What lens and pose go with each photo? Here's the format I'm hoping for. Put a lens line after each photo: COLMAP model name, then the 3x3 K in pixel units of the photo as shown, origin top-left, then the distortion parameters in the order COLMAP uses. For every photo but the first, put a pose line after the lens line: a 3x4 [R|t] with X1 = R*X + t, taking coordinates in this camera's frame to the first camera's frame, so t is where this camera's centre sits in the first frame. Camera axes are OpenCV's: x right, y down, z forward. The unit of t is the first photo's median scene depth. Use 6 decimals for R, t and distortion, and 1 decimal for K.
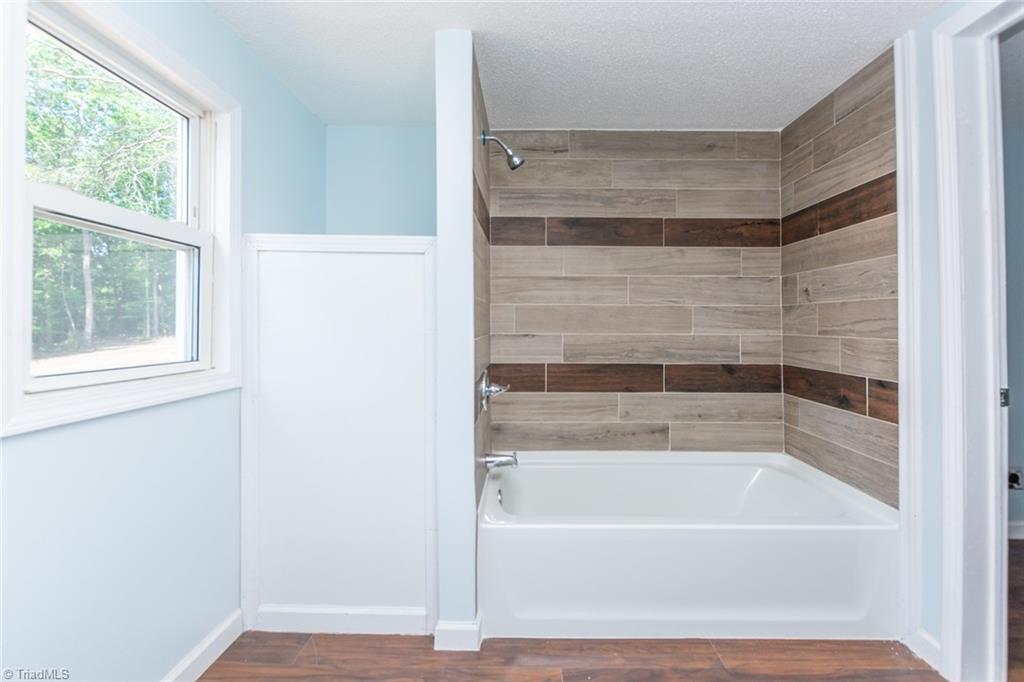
lens RADIAL K [[454.4, 0, 510.7], [0, 454.4, 333.2], [0, 0, 1]] dist [-0.000455, -0.000110]
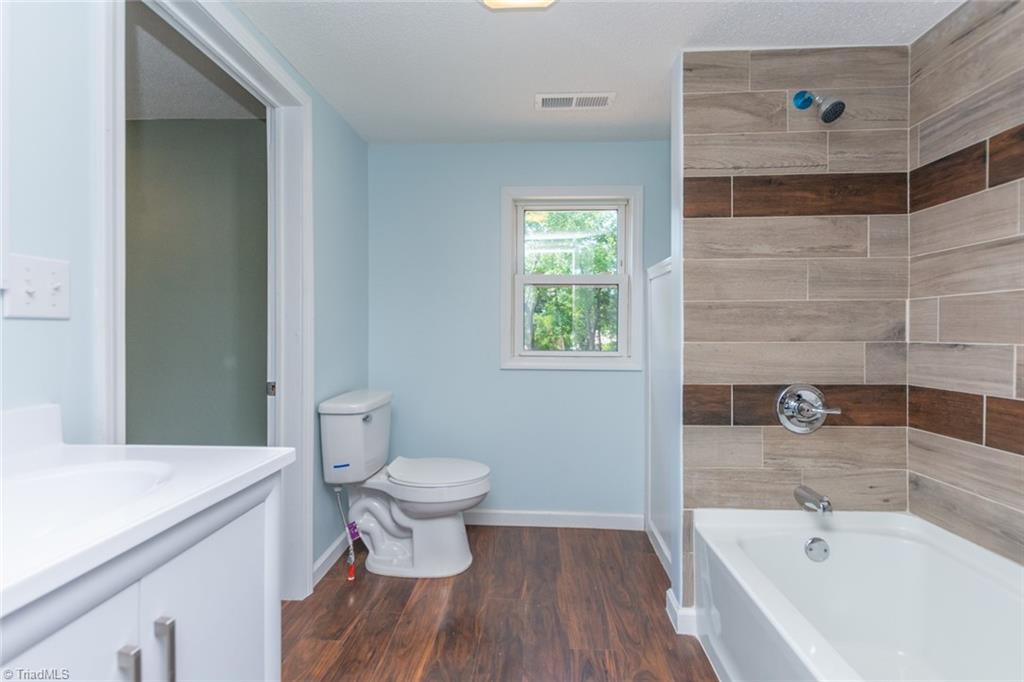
lens RADIAL K [[454.4, 0, 510.7], [0, 454.4, 333.2], [0, 0, 1]] dist [-0.000455, -0.000110]
pose [[-0.031726, 0.011959, -0.999425, 0.668489], [-0.002855, 0.999923, 0.012055, -0.017075], [0.999493, 0.003236, -0.031690, 0.422100]]
